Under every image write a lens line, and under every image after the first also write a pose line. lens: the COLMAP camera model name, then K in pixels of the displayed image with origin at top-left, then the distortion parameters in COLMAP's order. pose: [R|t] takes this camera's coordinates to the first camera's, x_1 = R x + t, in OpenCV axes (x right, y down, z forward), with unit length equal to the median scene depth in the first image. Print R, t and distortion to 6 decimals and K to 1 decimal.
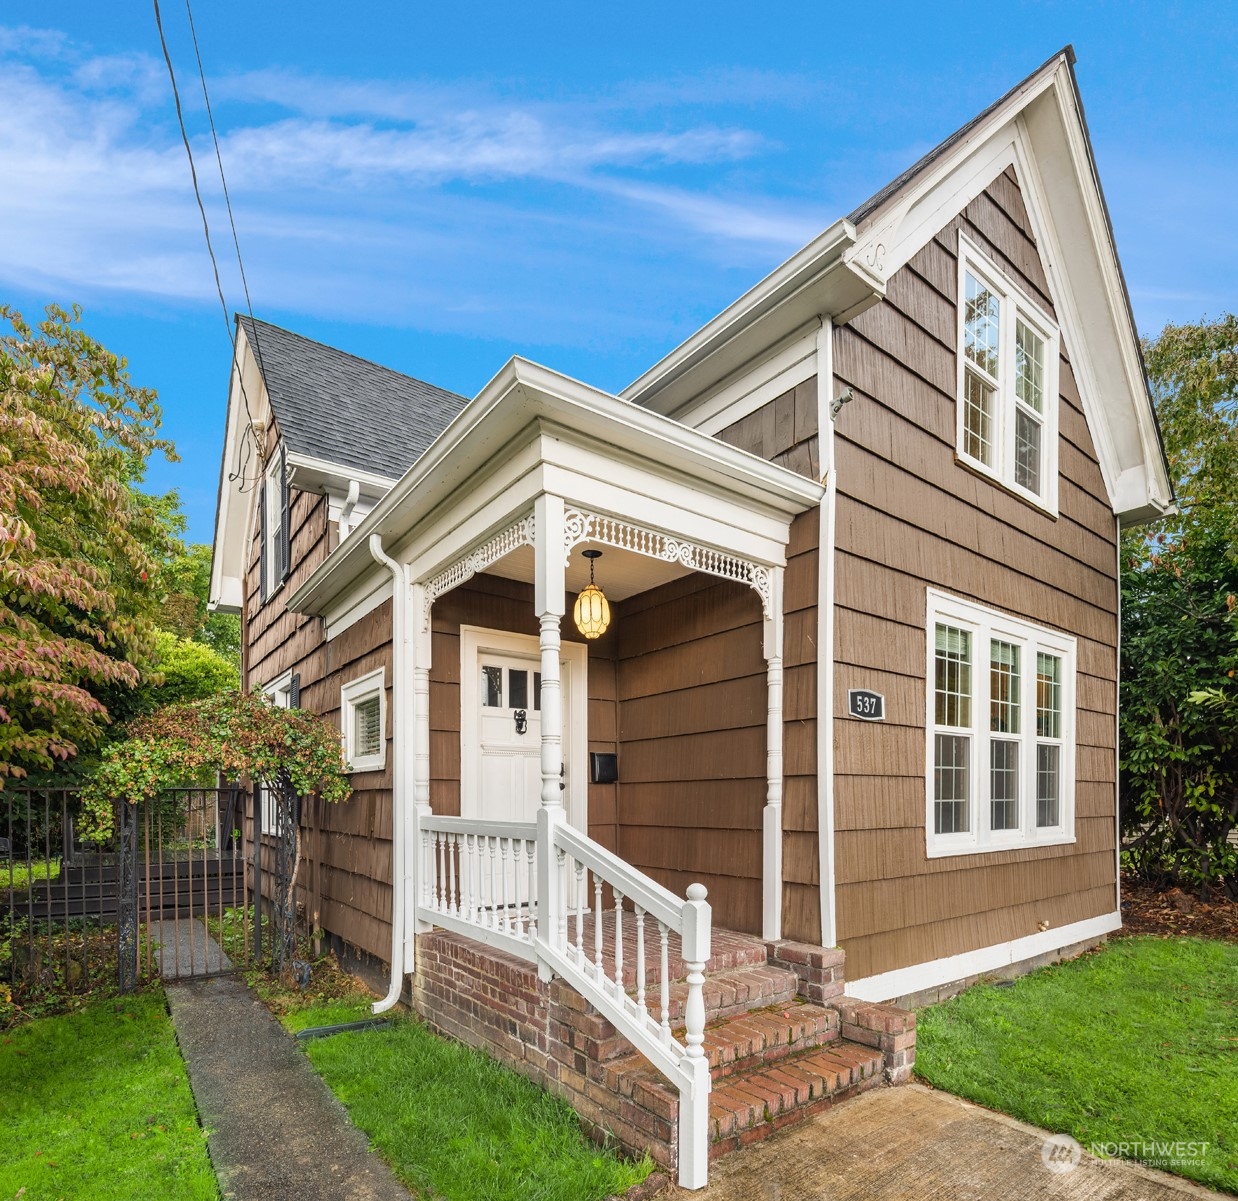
lens RADIAL K [[690.2, 0, 627.8], [0, 690.2, 811.2], [0, 0, 1]] dist [-0.000555, -0.003095]
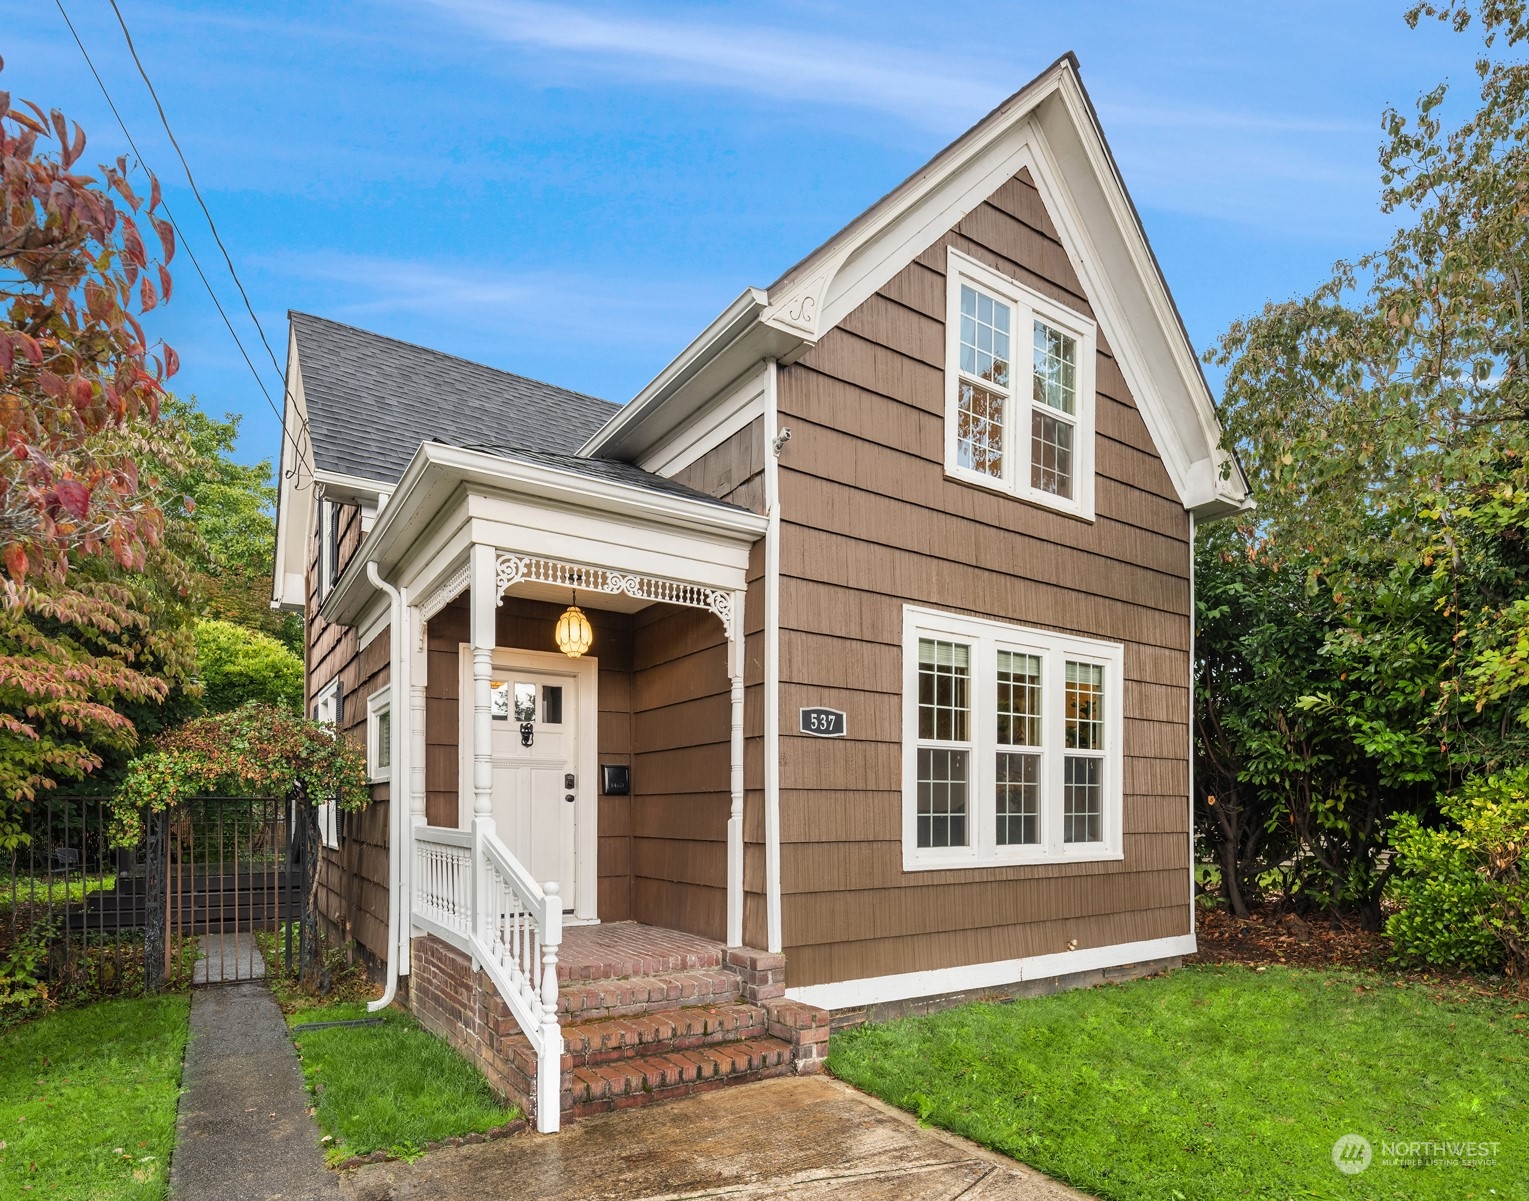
lens RADIAL K [[857.7, 0, 784.5], [0, 857.7, 820.6], [0, 0, 1]] dist [0.000682, -0.001452]
pose [[0.998281, 0.006527, -0.058248, 0.325541], [-0.006820, 0.999965, -0.004831, 0.001280], [0.058215, 0.005220, 0.998290, -0.265085]]
